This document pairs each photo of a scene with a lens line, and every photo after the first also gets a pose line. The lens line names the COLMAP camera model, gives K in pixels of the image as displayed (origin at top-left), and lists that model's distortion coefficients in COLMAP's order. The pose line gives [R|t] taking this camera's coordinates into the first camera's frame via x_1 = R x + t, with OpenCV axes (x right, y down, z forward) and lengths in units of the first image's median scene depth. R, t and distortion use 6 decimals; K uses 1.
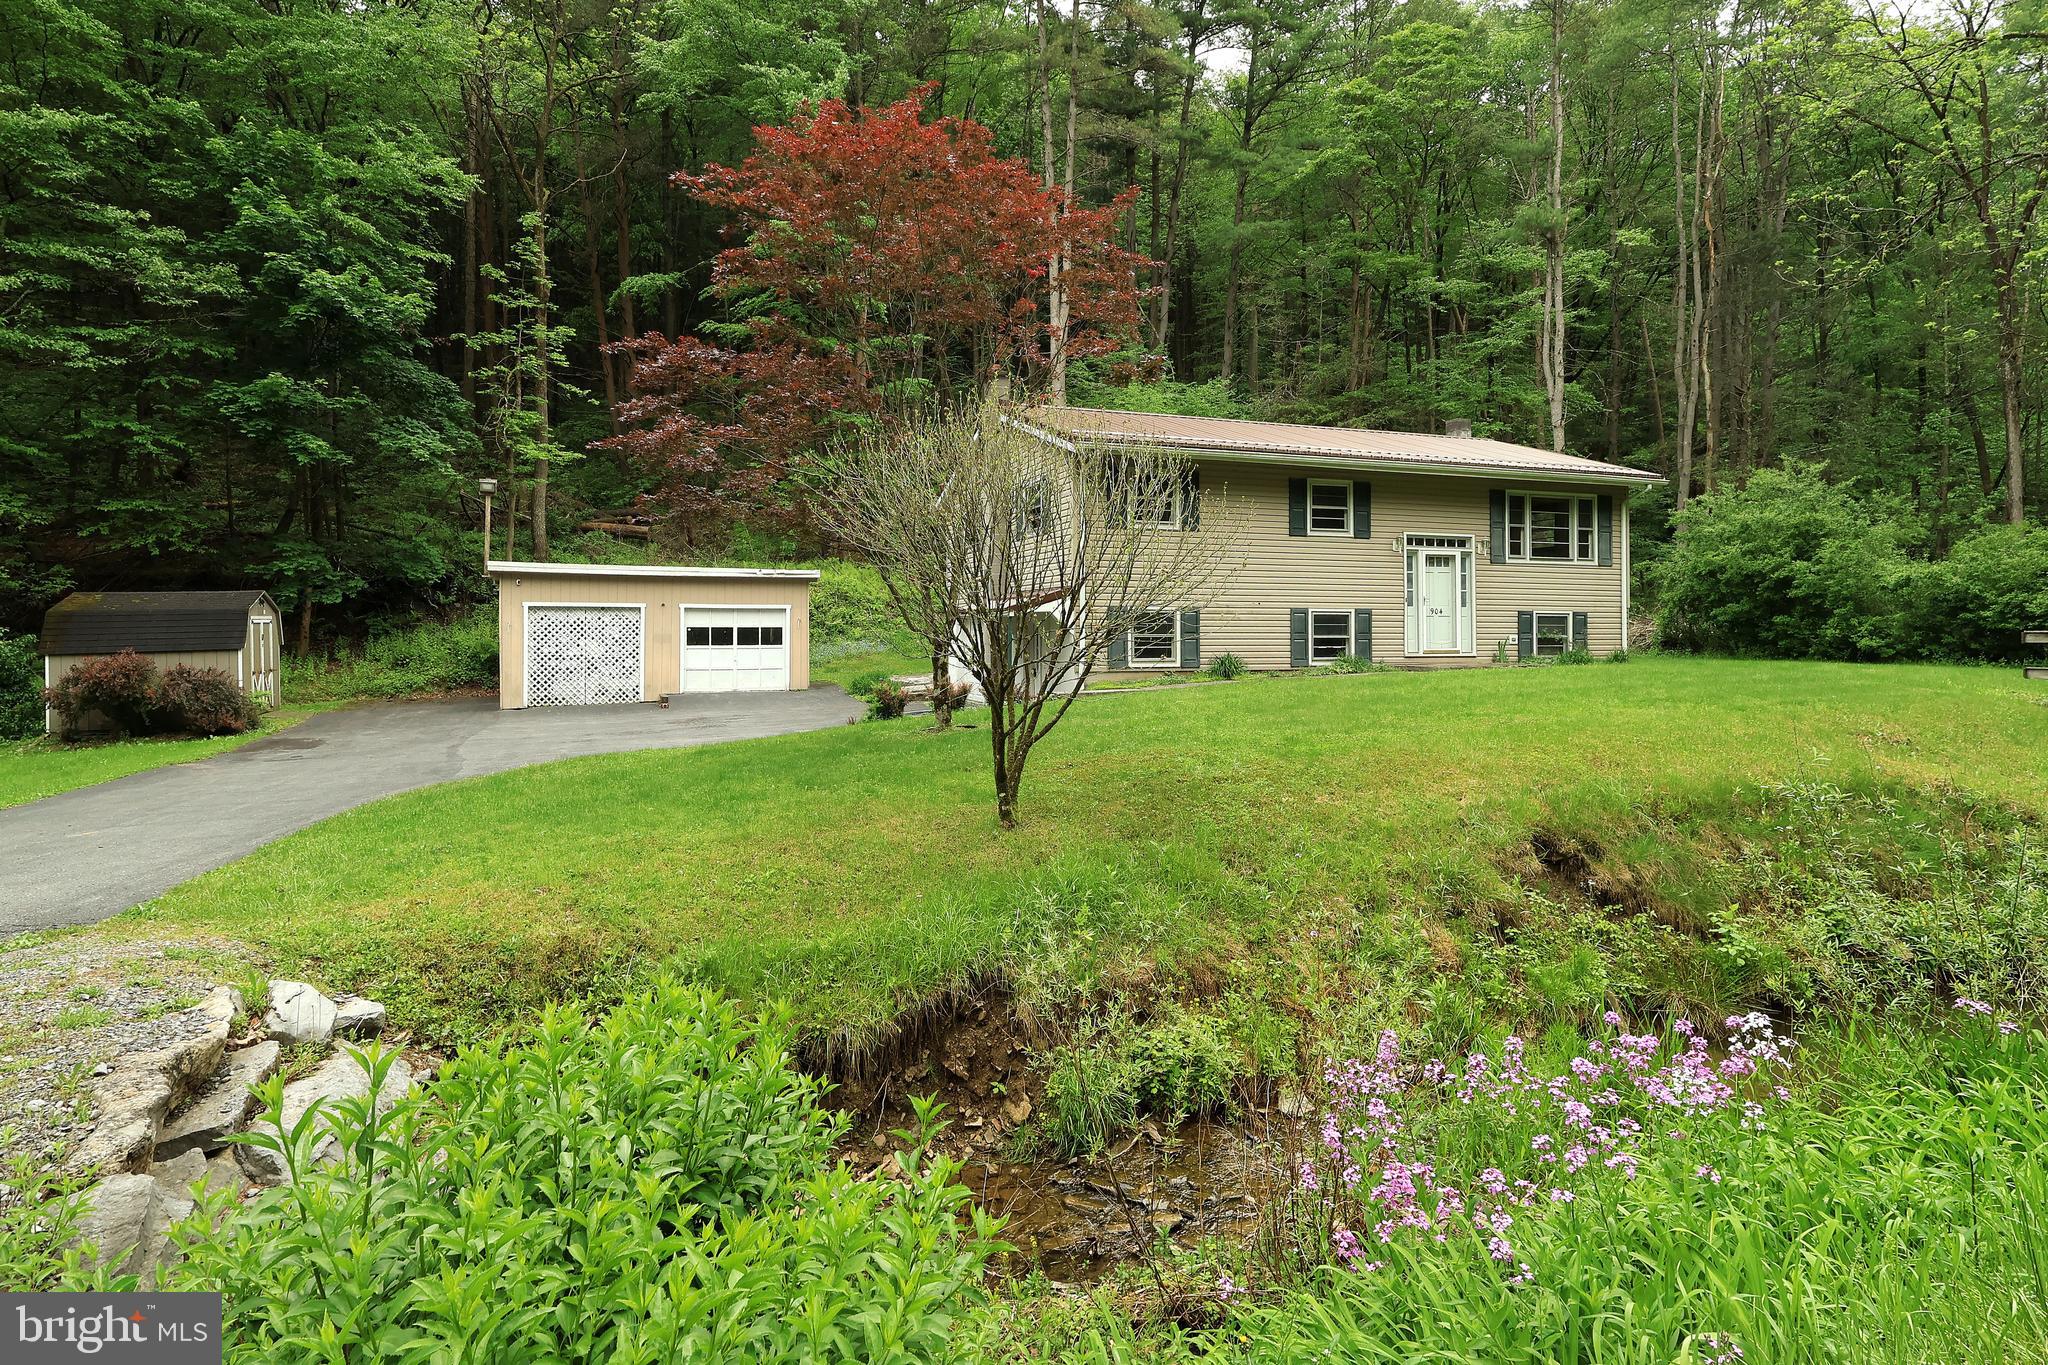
lens RADIAL K [[1029.8, 0, 980.4], [0, 1029.8, 606.3], [0, 0, 1]] dist [-0.001143, 0.000700]
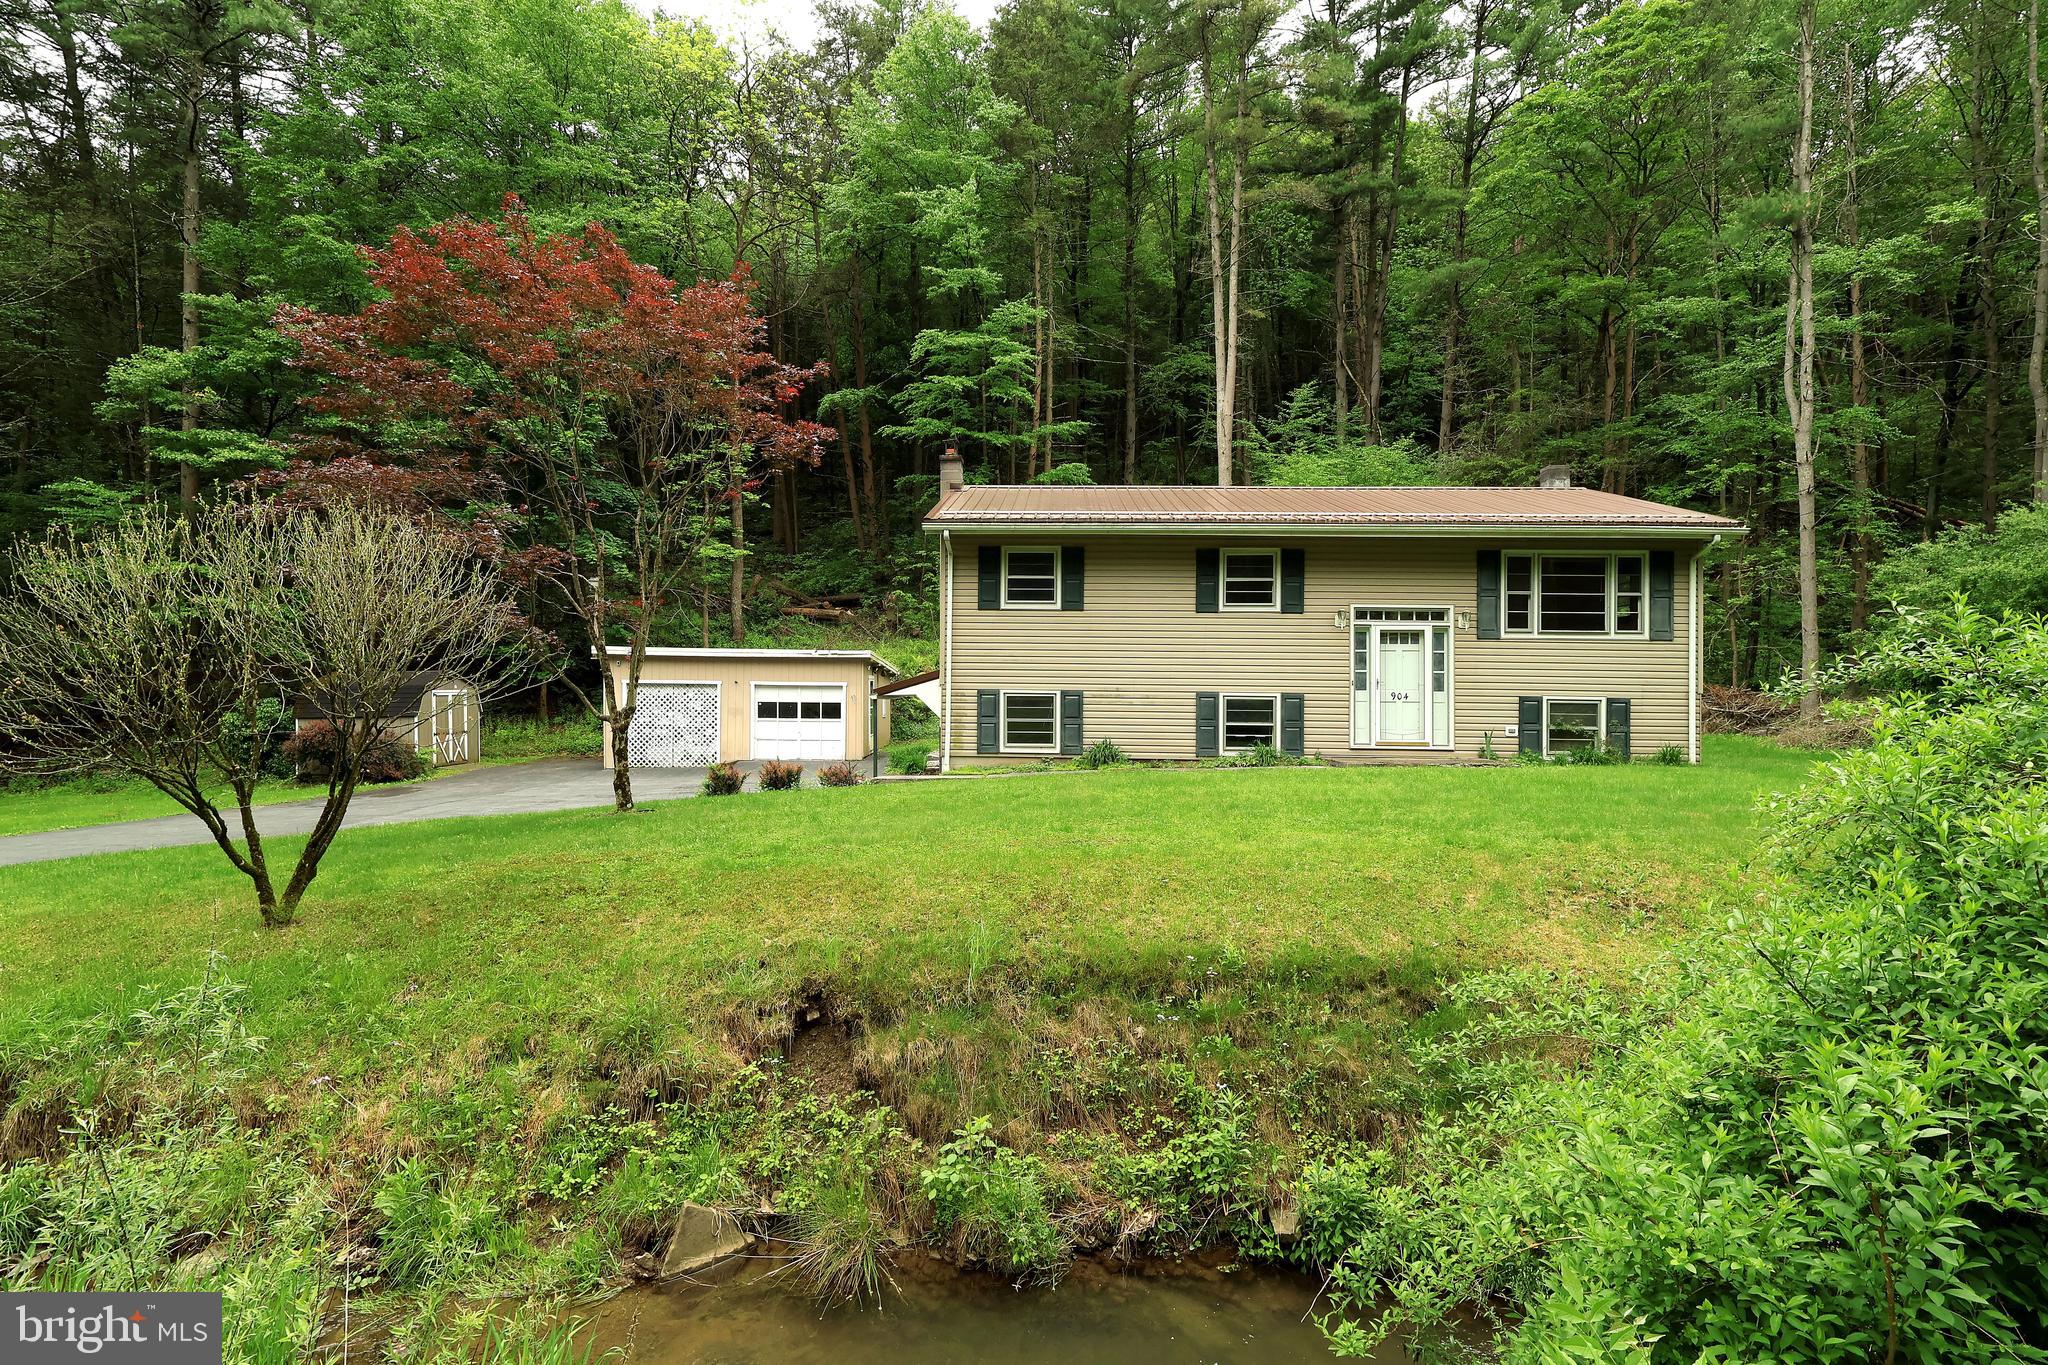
lens RADIAL K [[940.2, 0, 1024.0], [0, 940.2, 682.5], [0, 0, 1]] dist [-0.004243, 0.000179]
pose [[0.936639, 0.004670, -0.350264, 0.407126], [-0.001452, 0.999954, 0.009448, -0.012956], [0.350292, -0.008340, 0.936603, 0.152198]]
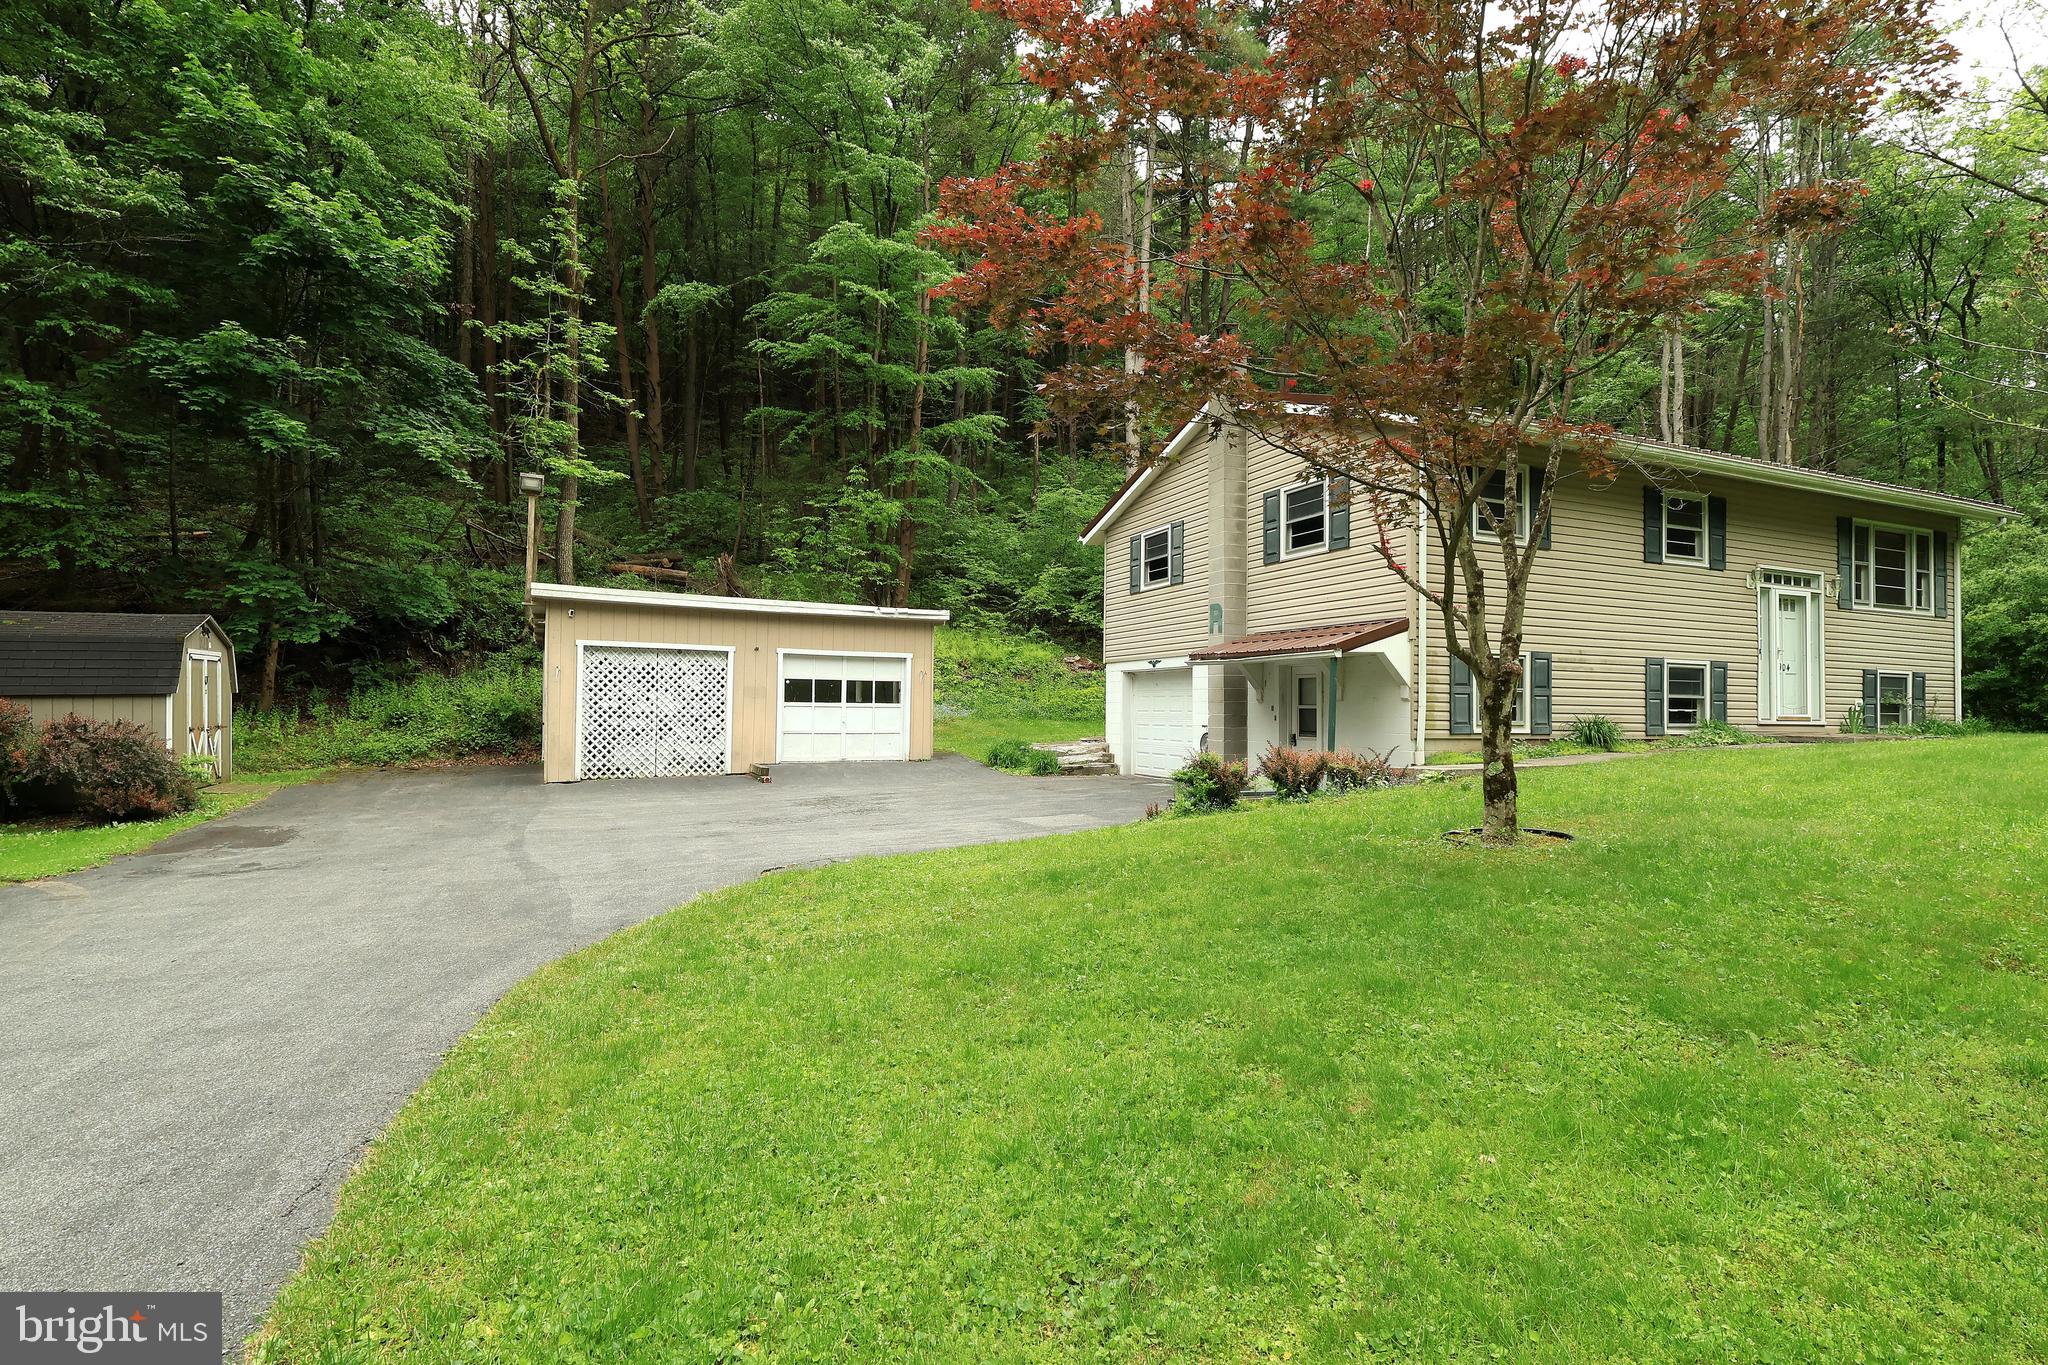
lens RADIAL K [[943.3, 0, 1002.6], [0, 943.3, 682.5], [0, 0, 1]] dist [0.000759, -0.000121]
pose [[0.996725, 0.014672, 0.079520, -0.204094], [-0.014559, 0.999892, -0.002003, 0.025579], [-0.079541, 0.000839, 0.996831, 0.312577]]
